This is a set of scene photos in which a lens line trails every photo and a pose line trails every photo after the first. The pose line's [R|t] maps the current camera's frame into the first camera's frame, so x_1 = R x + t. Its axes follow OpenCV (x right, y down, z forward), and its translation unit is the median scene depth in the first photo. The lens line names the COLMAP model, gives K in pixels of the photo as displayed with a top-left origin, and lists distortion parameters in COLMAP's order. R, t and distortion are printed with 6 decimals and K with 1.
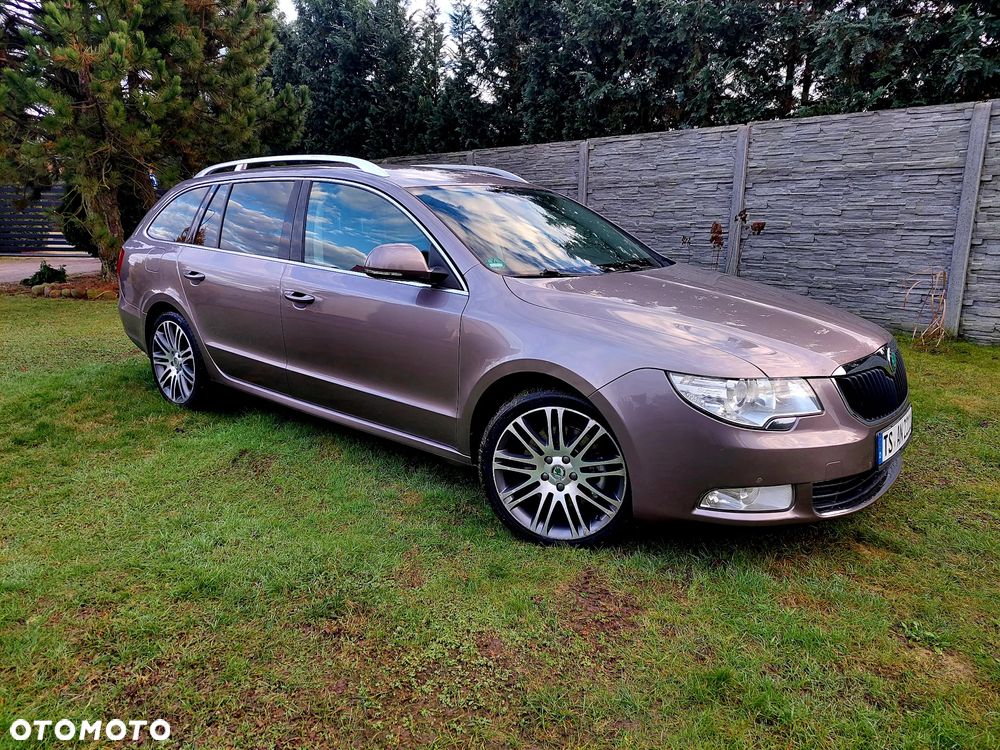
lens RADIAL K [[711.3, 0, 500.0], [0, 711.3, 375.0], [0, 0, 1]] dist [0.078475, -0.078764]
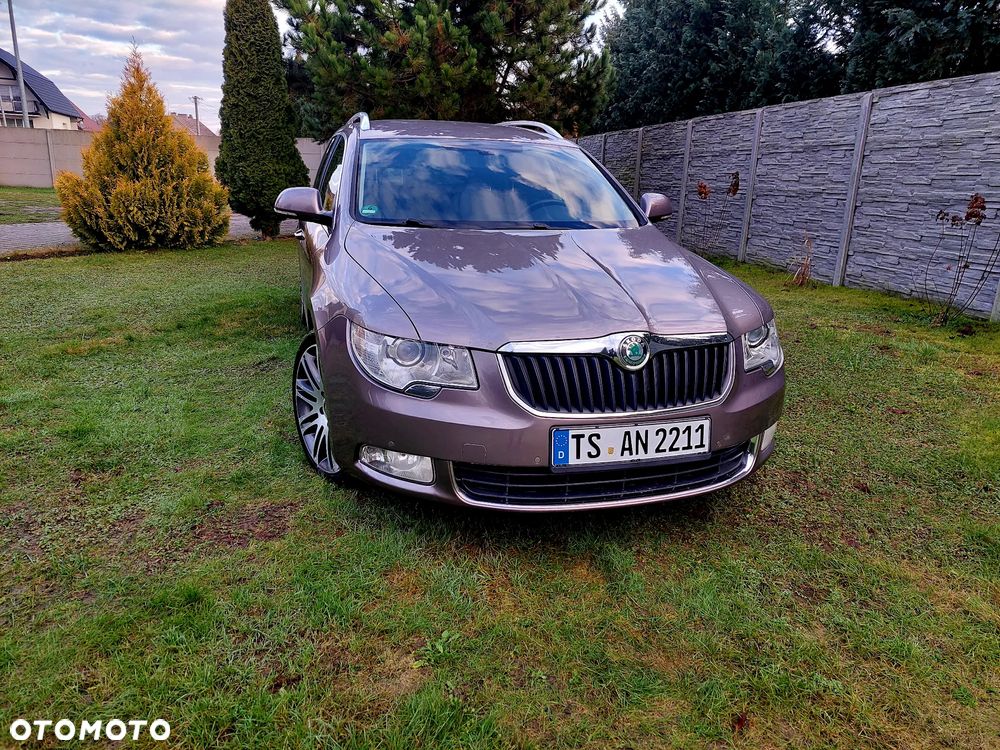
lens RADIAL K [[715.3, 0, 503.9], [0, 715.3, 356.9], [0, 0, 1]] dist [0.055370, -0.046637]
pose [[0.838983, 0.158809, -0.520468, 0.522721], [-0.148323, 0.986989, 0.062064, -0.026675], [0.523552, 0.025126, 0.851623, 0.142760]]
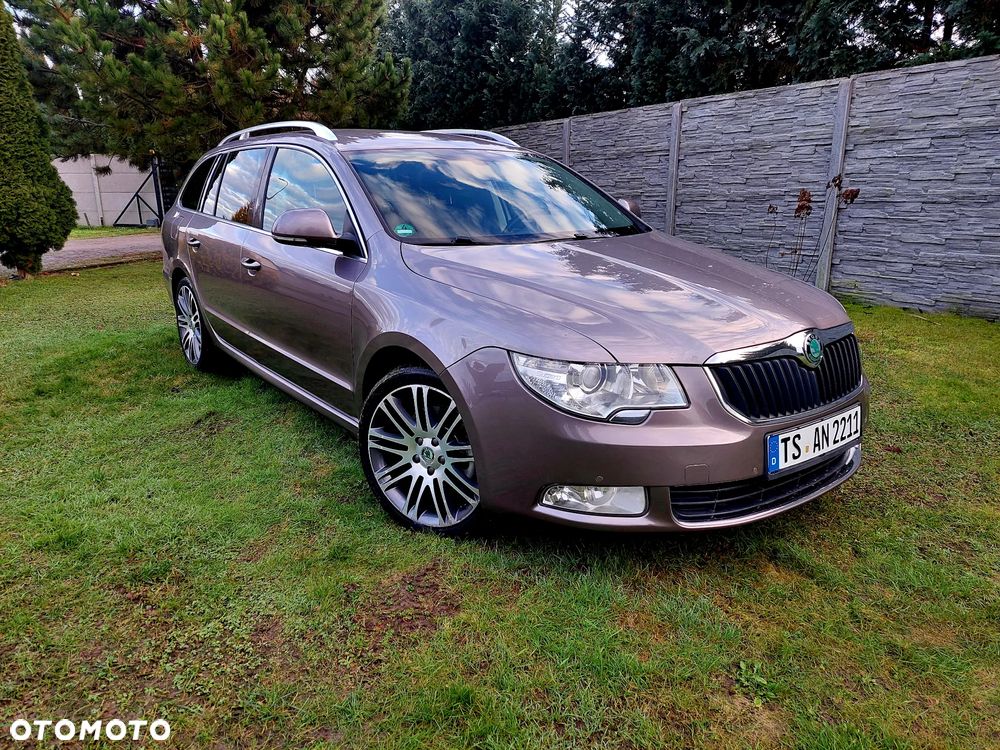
lens RADIAL K [[711.3, 0, 500.0], [0, 711.3, 375.0], [0, 0, 1]] dist [0.078475, -0.078764]
pose [[0.975837, 0.047790, -0.213209, 0.228228], [-0.040463, 0.998435, 0.038603, -0.004792], [0.214721, -0.029043, 0.976244, 0.069804]]
